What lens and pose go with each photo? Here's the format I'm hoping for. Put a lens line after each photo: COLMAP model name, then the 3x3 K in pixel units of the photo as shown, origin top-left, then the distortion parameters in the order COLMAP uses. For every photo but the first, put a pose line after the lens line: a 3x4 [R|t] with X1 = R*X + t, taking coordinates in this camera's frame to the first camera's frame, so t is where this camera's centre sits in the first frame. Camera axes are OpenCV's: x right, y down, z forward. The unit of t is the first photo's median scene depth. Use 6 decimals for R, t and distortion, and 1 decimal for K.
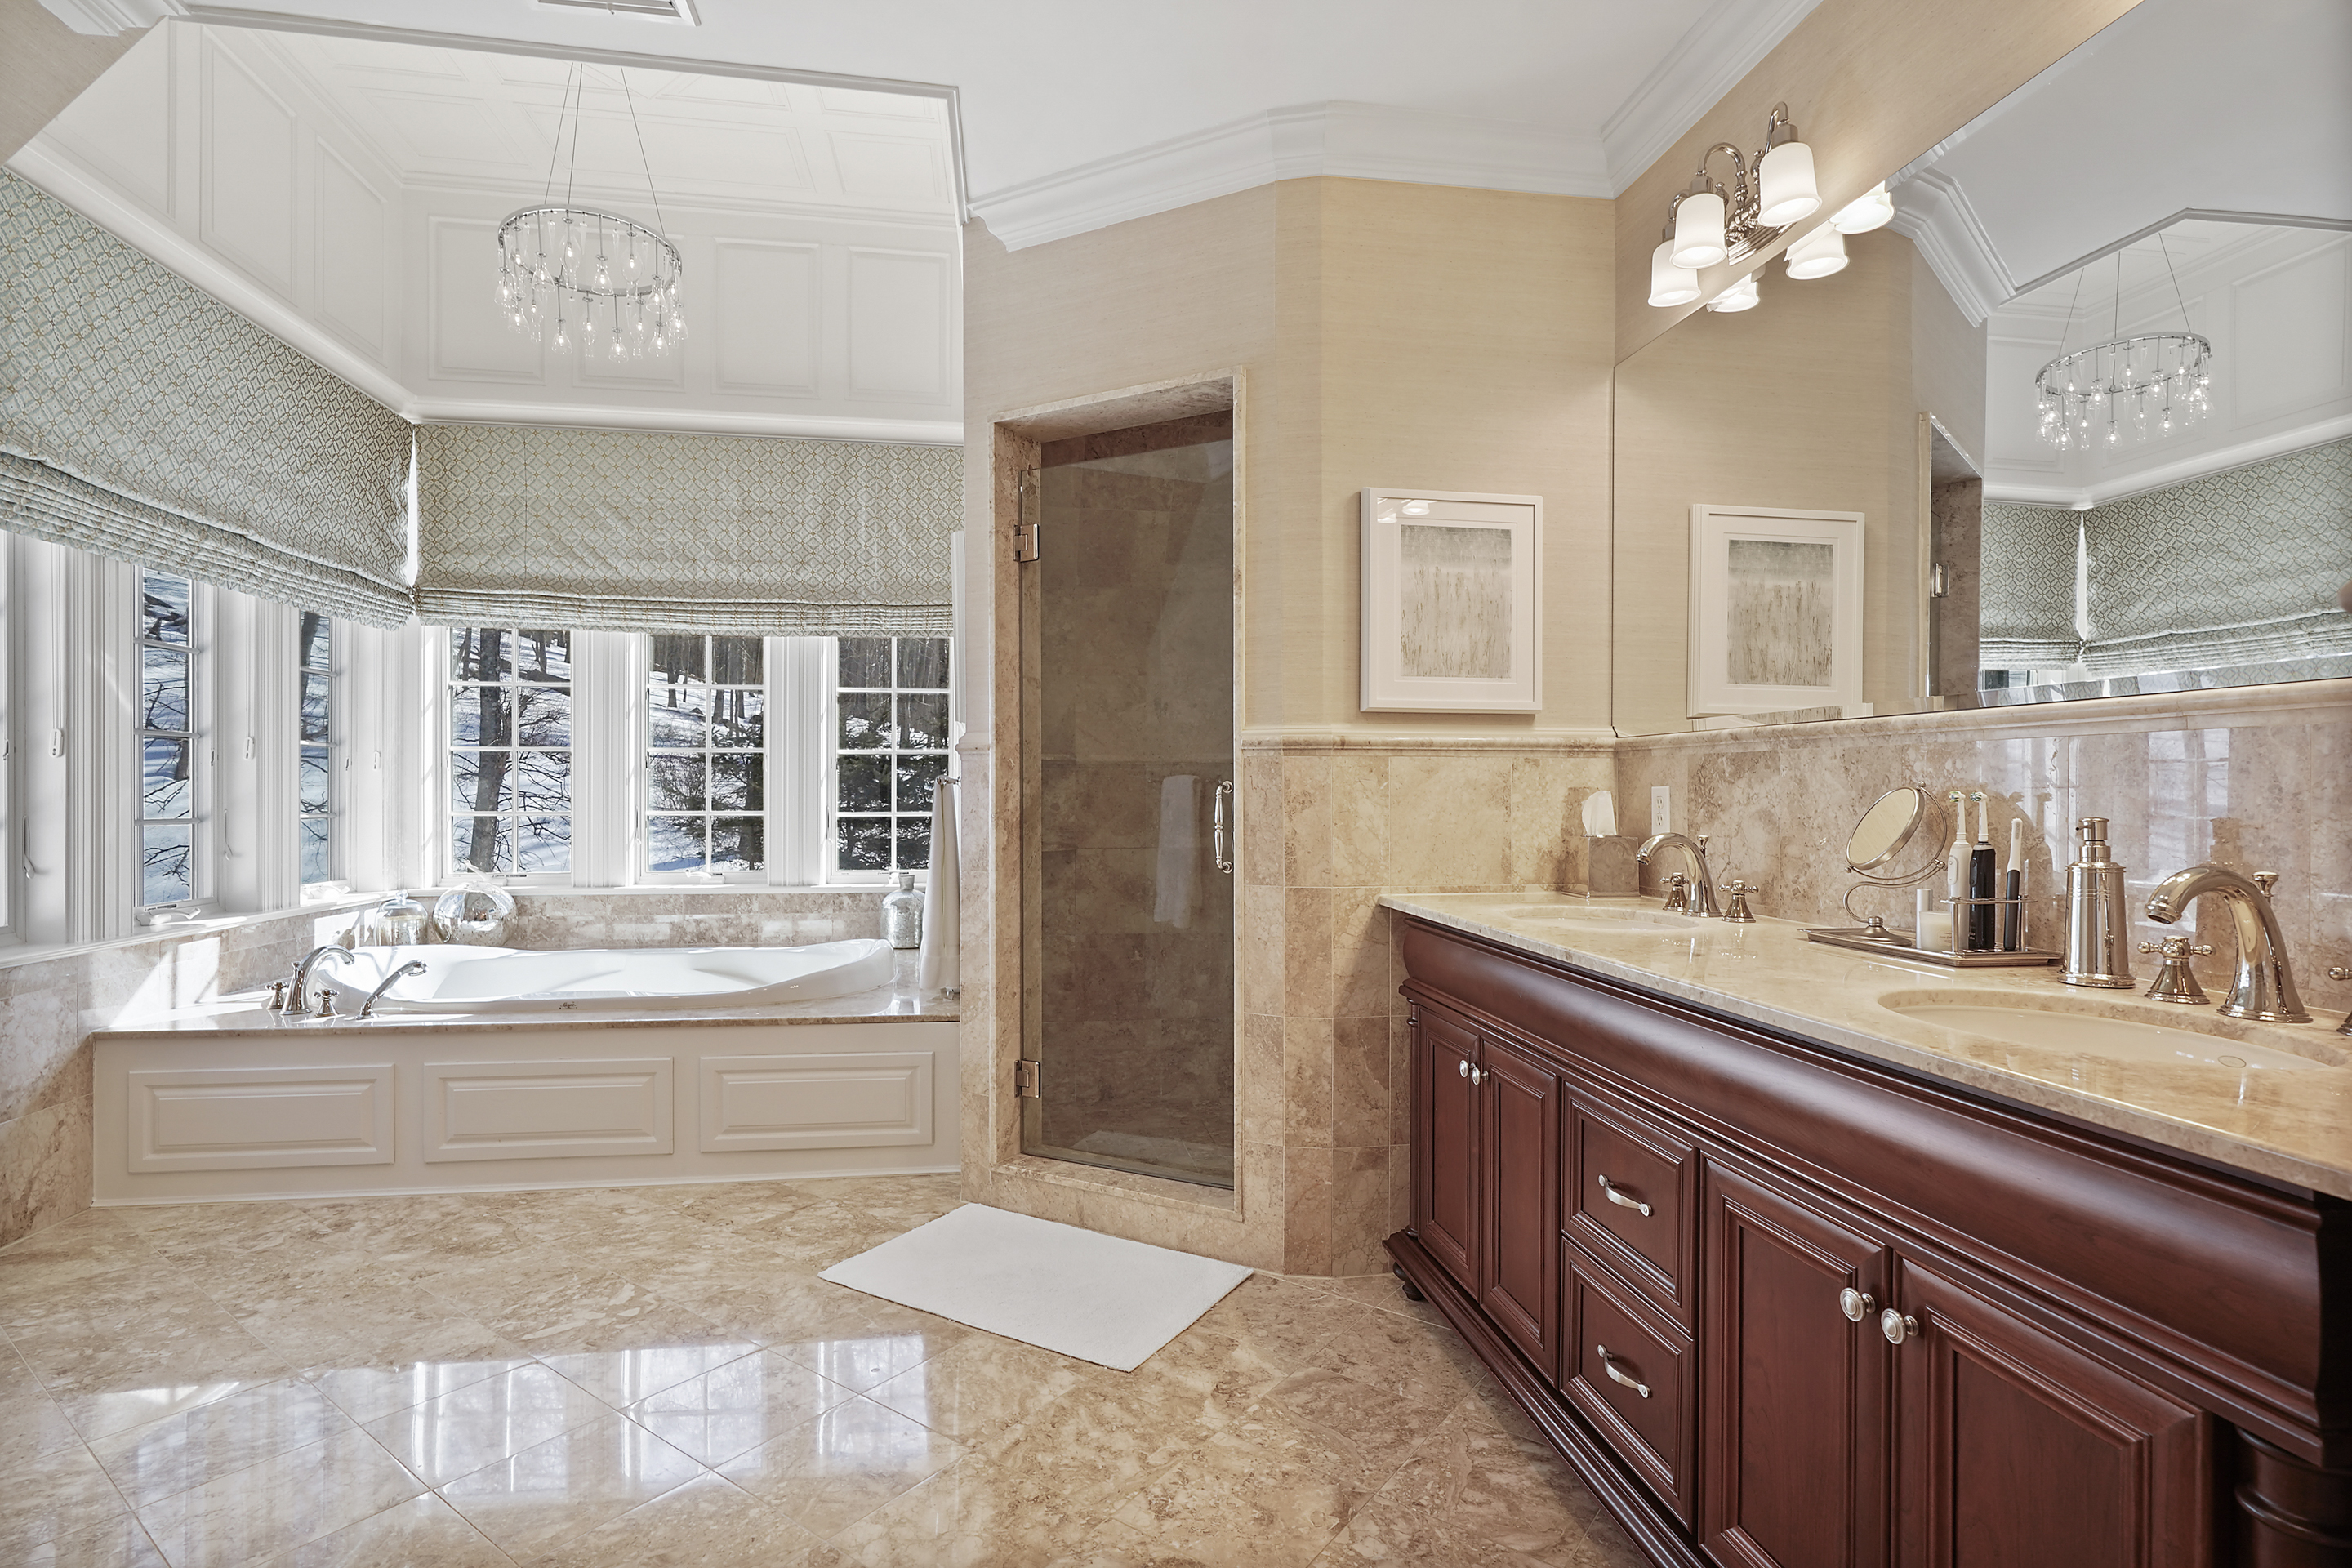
lens RADIAL K [[1154.3, 0, 1177.4], [0, 1154.3, 791.2], [0, 0, 1]] dist [-0.001668, 0.003942]
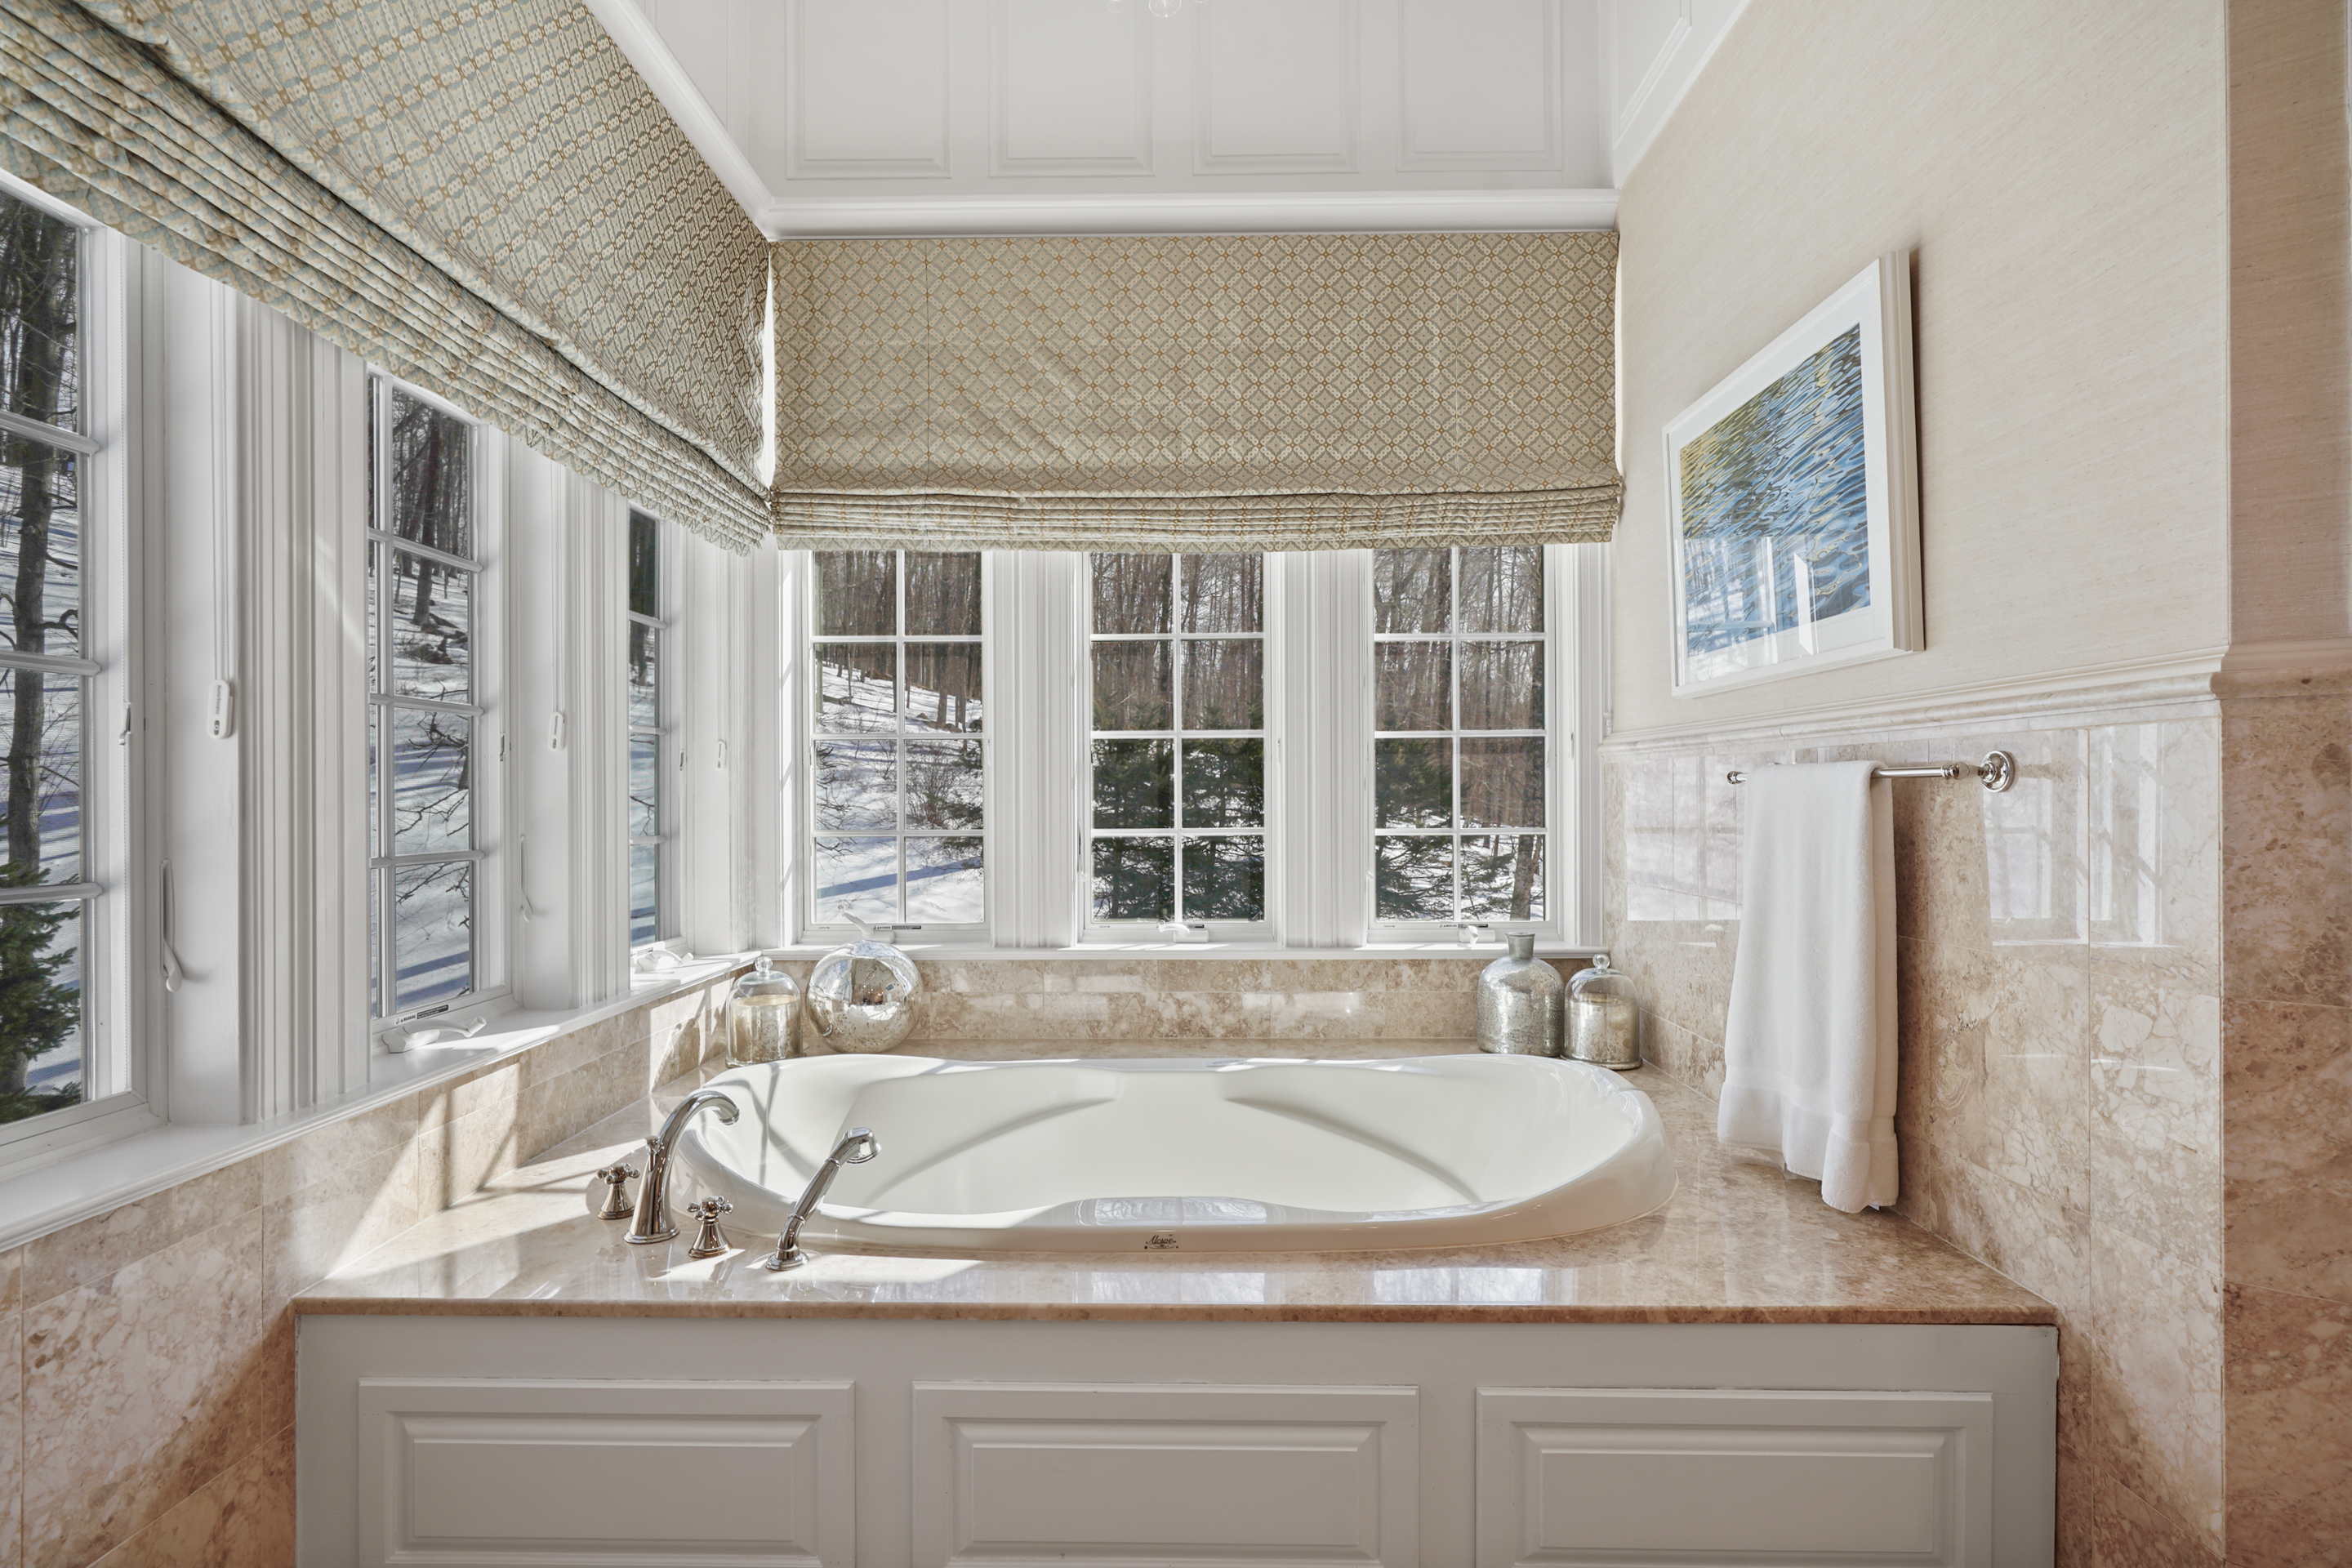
lens RADIAL K [[1154.3, 0, 1175.2], [0, 1154.3, 788.5], [0, 0, 1]] dist [-0.001668, 0.003942]
pose [[0.987174, -0.008643, -0.159417, -0.363491], [0.007947, 0.999956, -0.005003, -0.002210], [0.159453, 0.003672, 0.987199, 0.427232]]
